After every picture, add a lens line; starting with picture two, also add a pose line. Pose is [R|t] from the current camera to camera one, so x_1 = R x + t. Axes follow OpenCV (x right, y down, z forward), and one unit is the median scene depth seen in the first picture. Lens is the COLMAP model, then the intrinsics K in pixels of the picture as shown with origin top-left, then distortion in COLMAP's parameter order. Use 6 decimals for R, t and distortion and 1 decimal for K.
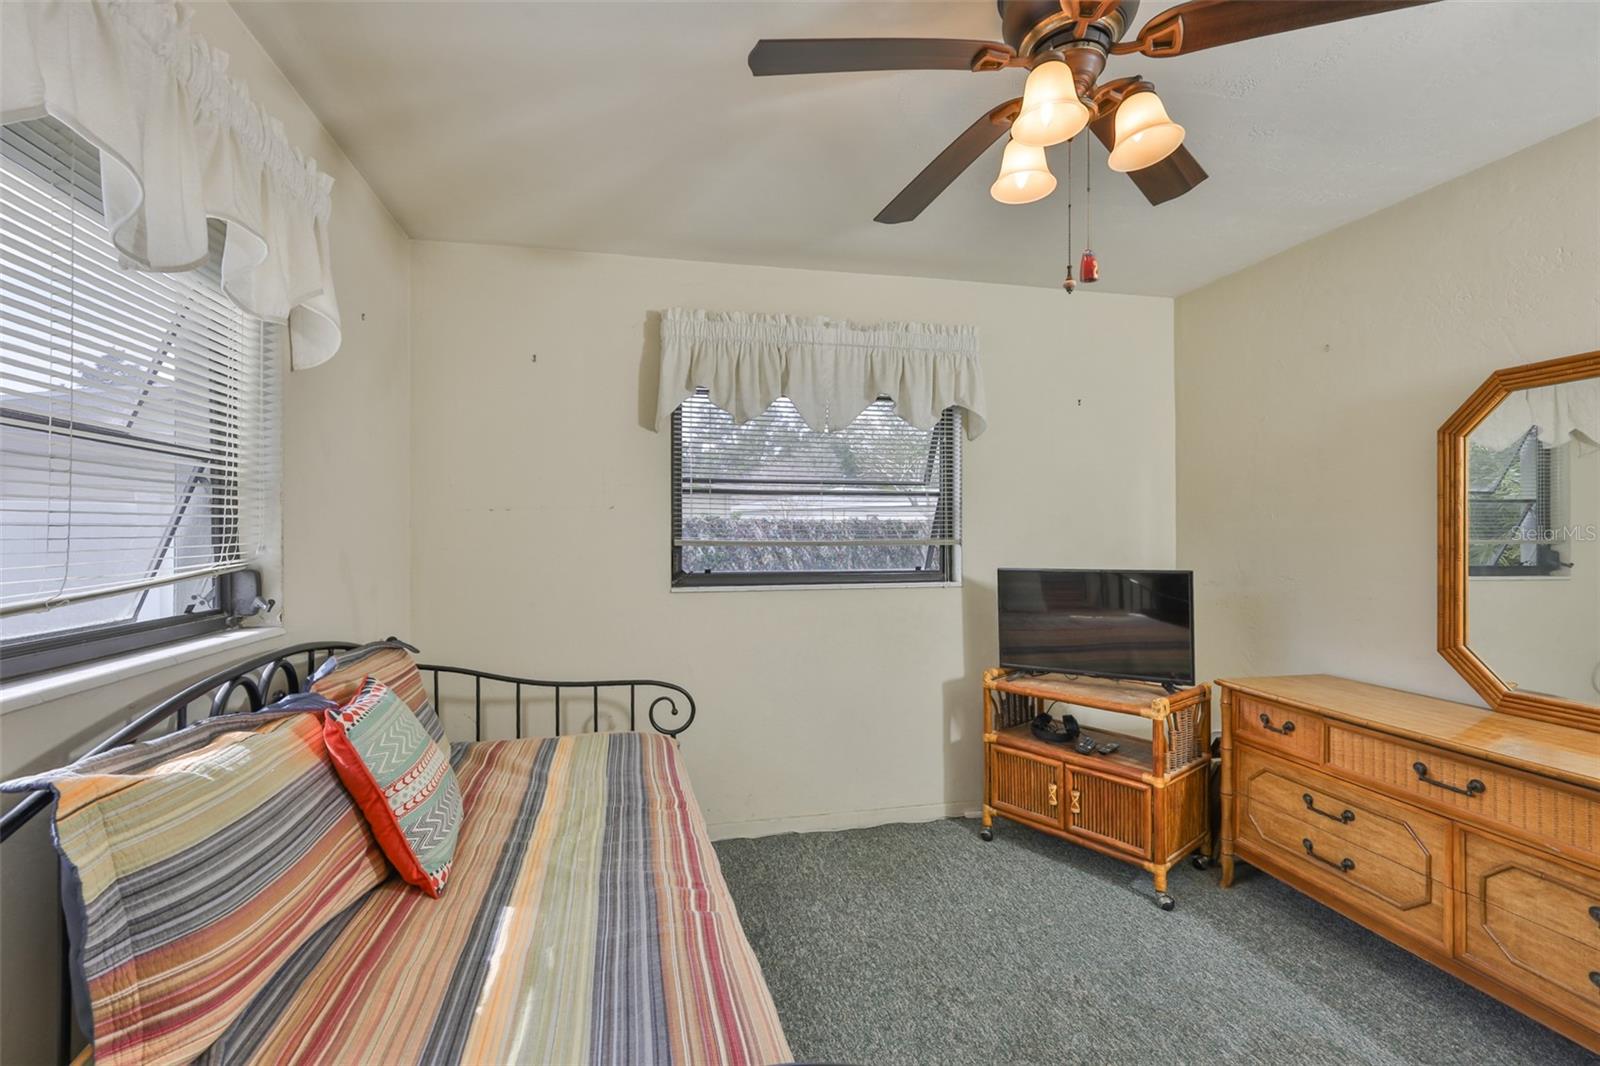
lens RADIAL K [[689.4, 0, 791.8], [0, 689.4, 529.1], [0, 0, 1]] dist [-0.001394, 0.000177]
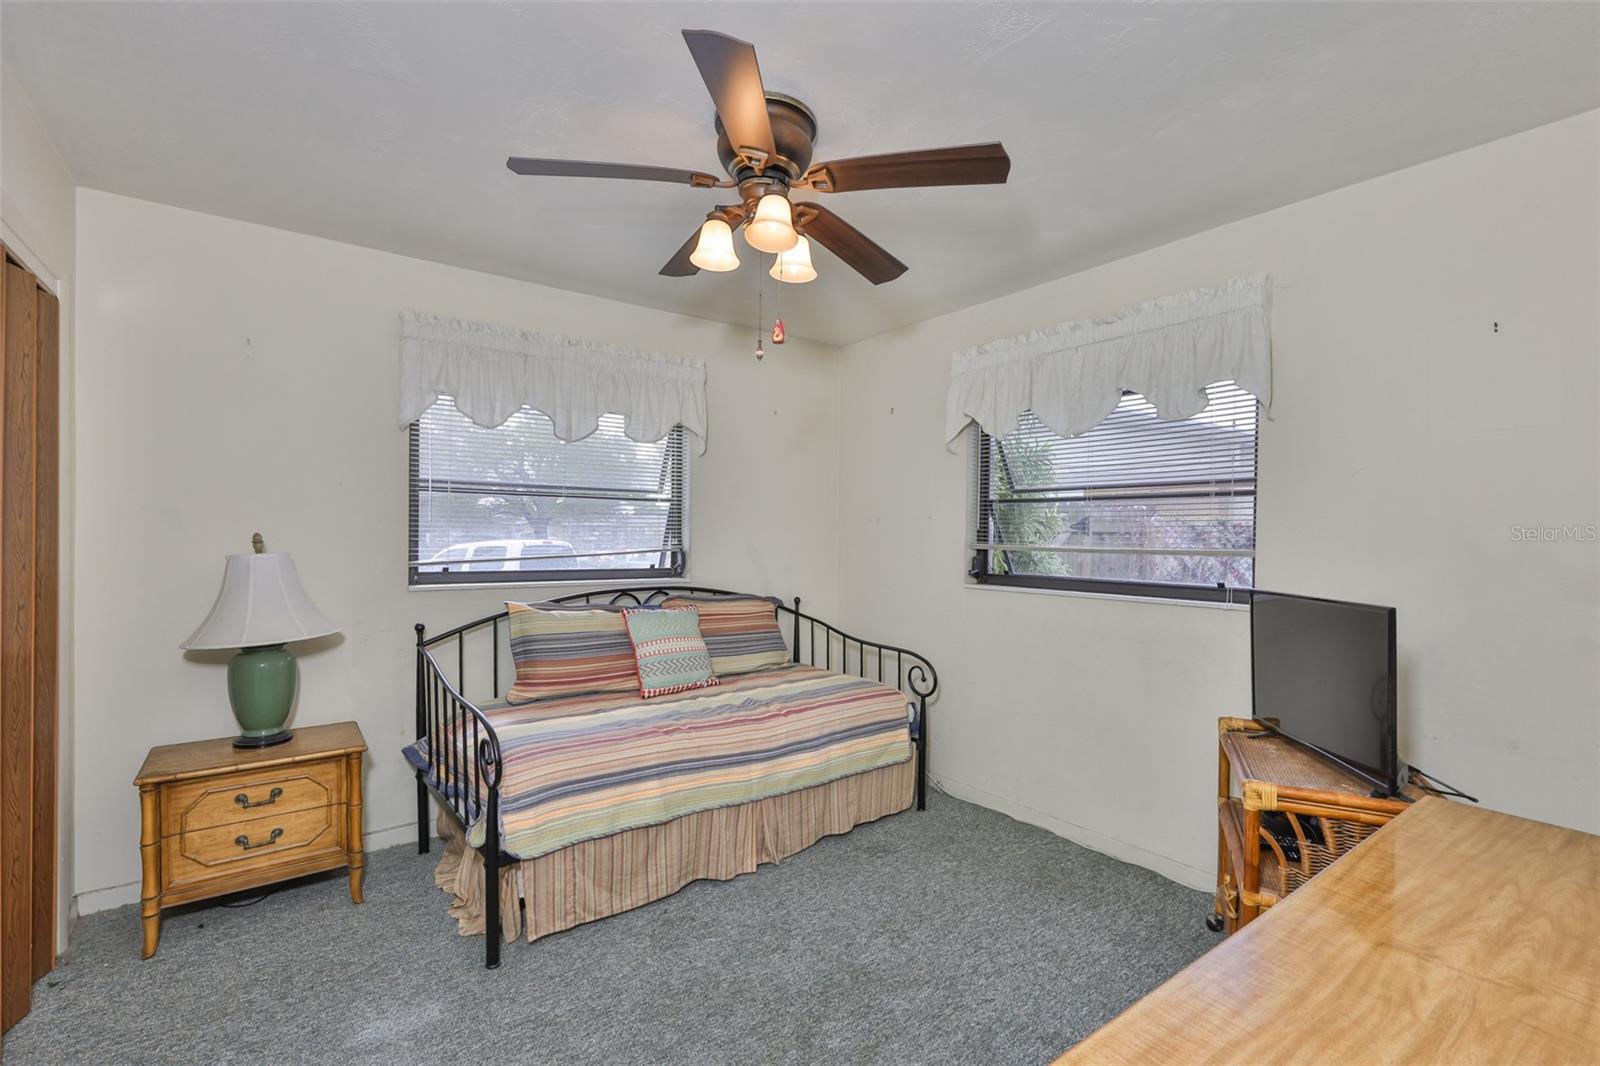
lens RADIAL K [[682.8, 0, 801.0], [0, 682.8, 537.0], [0, 0, 1]] dist [-0.000583, 0.000036]
pose [[0.436736, 0.008073, -0.899554, 0.773150], [-0.006832, 0.999961, 0.005657, -0.000744], [0.899564, 0.003675, 0.436774, 0.227537]]
